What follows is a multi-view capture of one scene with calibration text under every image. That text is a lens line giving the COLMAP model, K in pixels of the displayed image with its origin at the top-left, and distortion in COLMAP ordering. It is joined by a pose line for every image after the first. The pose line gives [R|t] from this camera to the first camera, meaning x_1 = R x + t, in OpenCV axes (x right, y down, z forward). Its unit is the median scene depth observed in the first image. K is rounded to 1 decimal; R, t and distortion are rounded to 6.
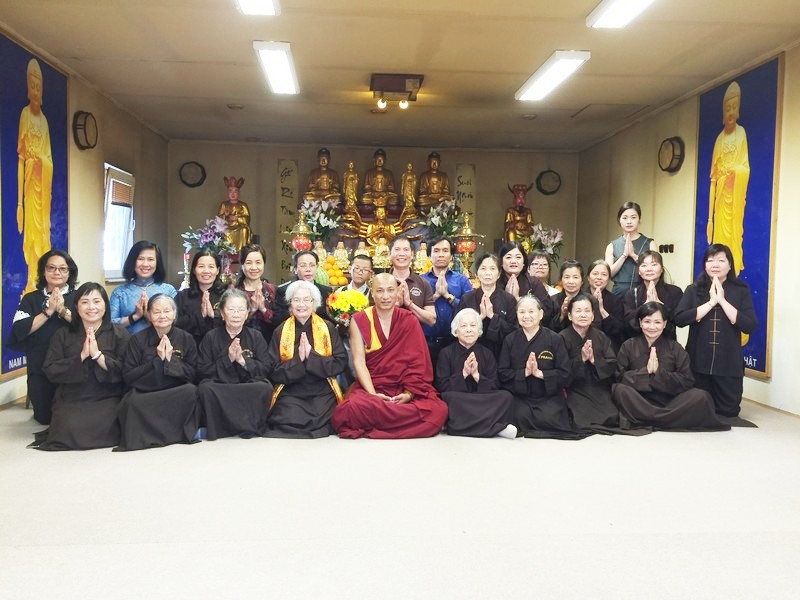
lens RADIAL K [[674.4, 0, 400.7], [0, 674.4, 299.8], [0, 0, 1]] dist [0.005830, 0.000326]
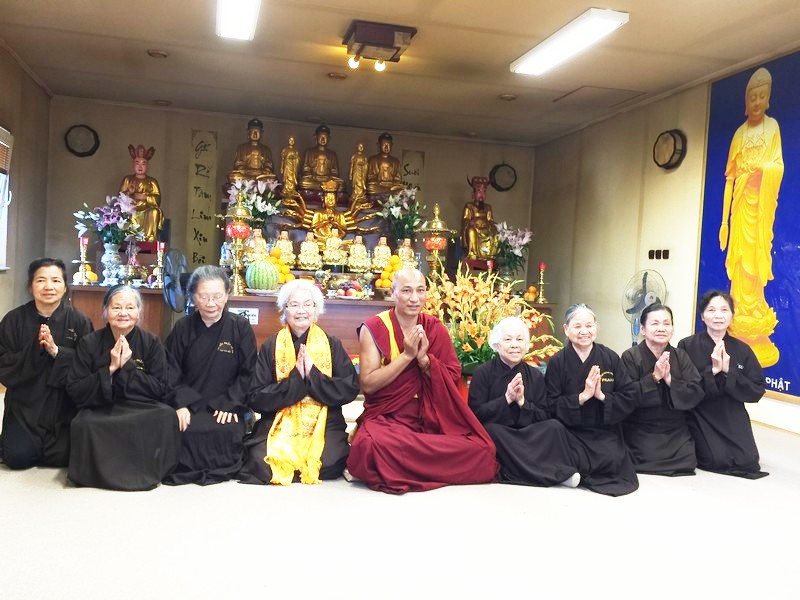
lens RADIAL K [[708.5, 0, 399.3], [0, 708.5, 300.2], [0, 0, 1]] dist [0.029795, -0.022318]
pose [[0.984159, 0.027743, 0.175104, -0.099026], [-0.026369, 0.999601, -0.010172, 0.003210], [-0.175316, 0.005394, 0.984497, 0.123368]]
